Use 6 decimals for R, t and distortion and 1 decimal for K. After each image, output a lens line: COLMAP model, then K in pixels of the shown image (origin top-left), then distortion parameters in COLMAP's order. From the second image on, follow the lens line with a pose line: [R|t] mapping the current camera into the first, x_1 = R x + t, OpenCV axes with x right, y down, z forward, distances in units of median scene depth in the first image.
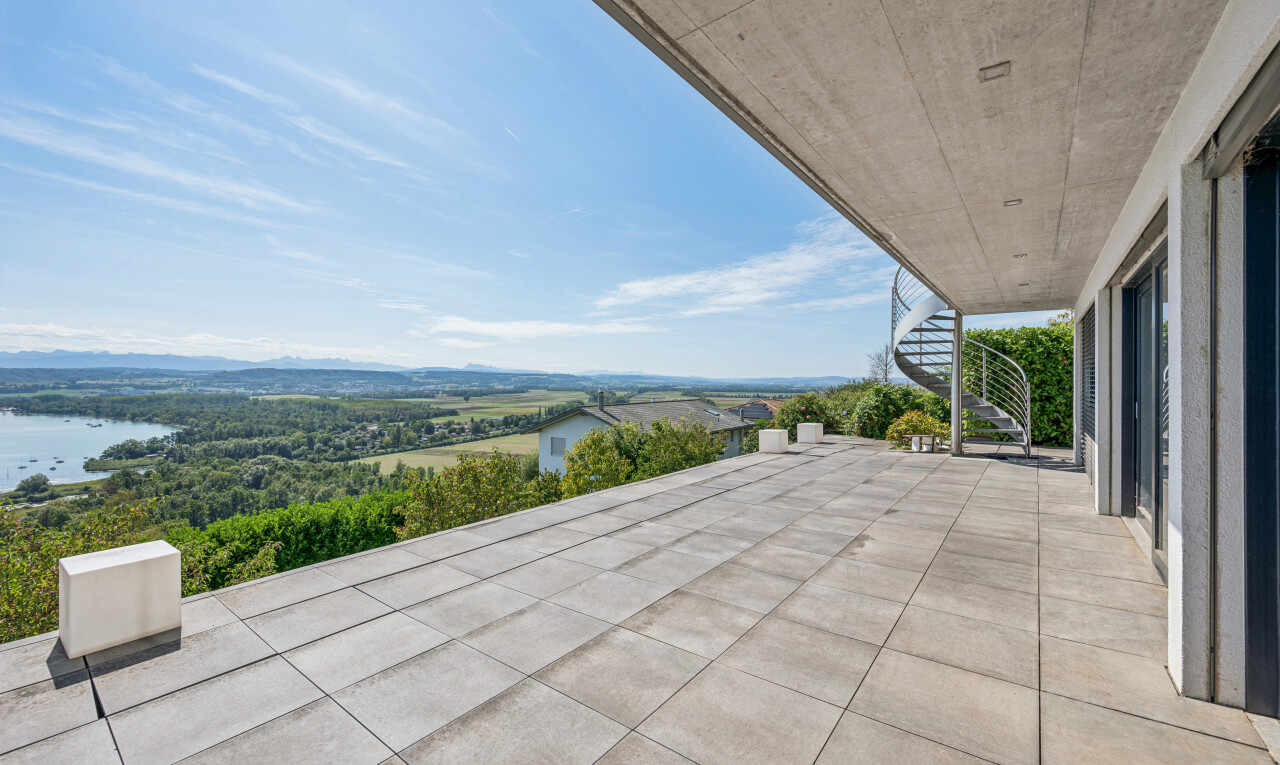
lens RADIAL K [[511.3, 0, 639.5], [0, 511.3, 381.1], [0, 0, 1]] dist [0.004529, 0.000648]
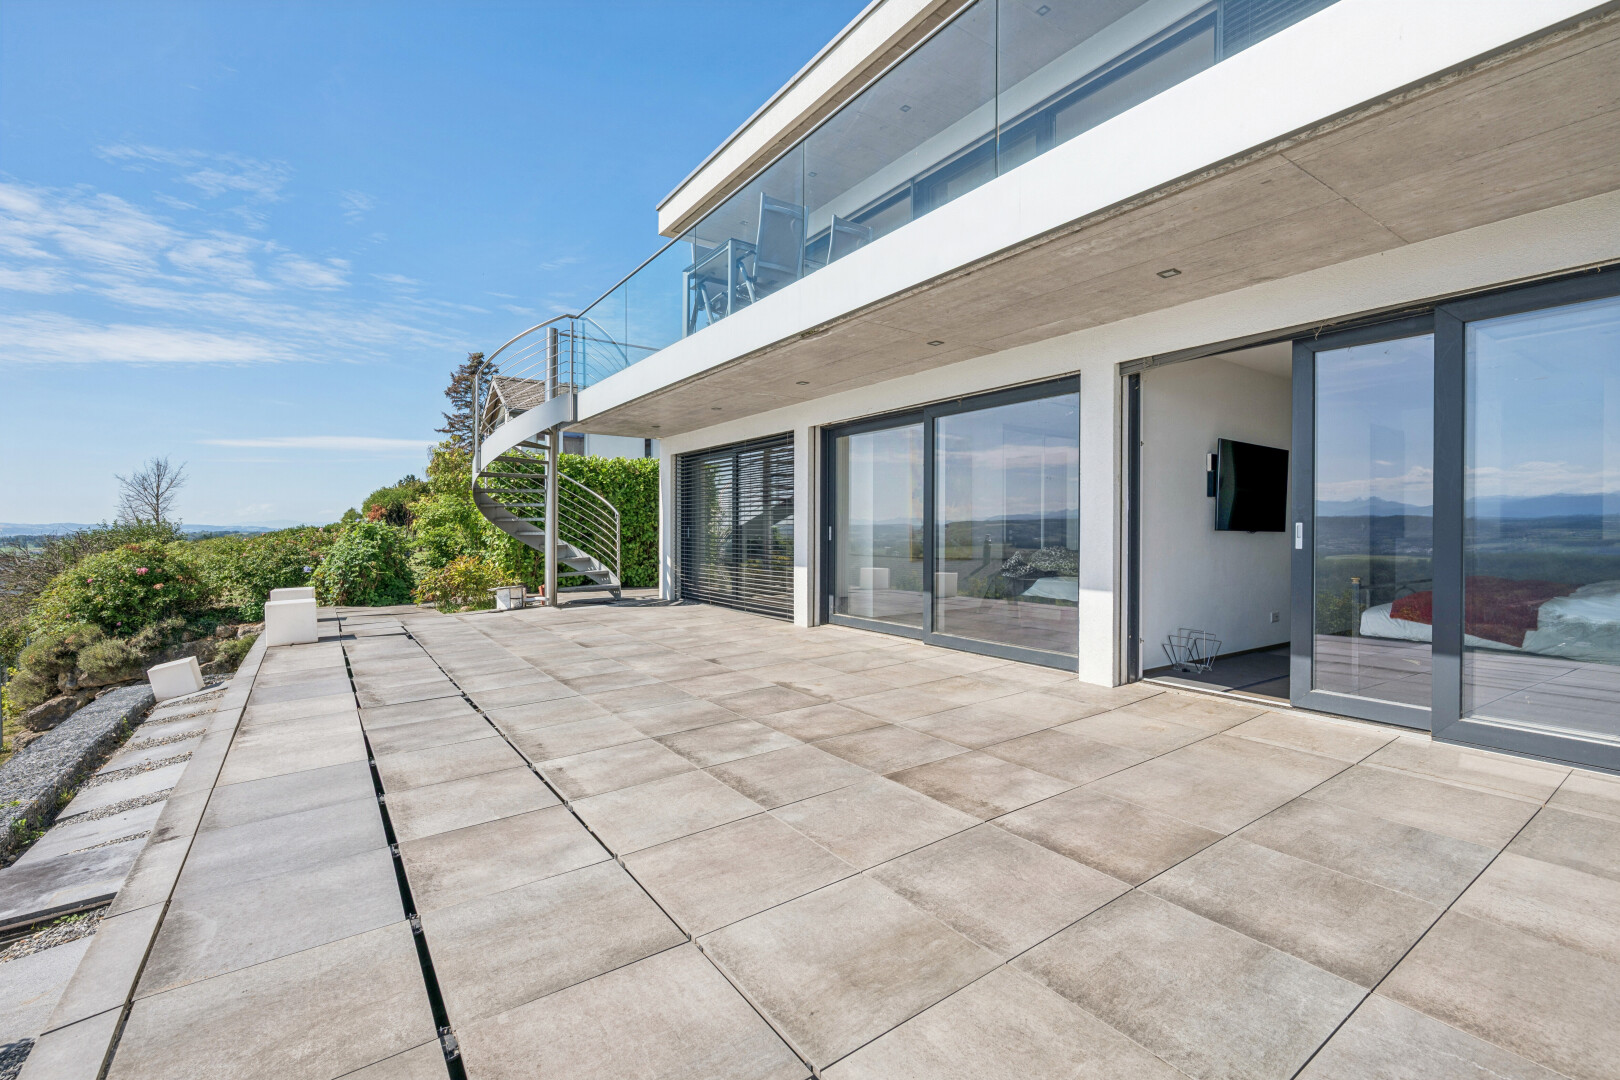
lens RADIAL K [[726.3, 0, 806.4], [0, 726.3, 532.2], [0, 0, 1]] dist [-0.002194, -0.000597]
pose [[0.275648, -0.001915, 0.961257, -0.769600], [0.000748, 0.999998, 0.001778, 0.060188], [-0.961258, 0.000229, 0.275649, 0.700931]]
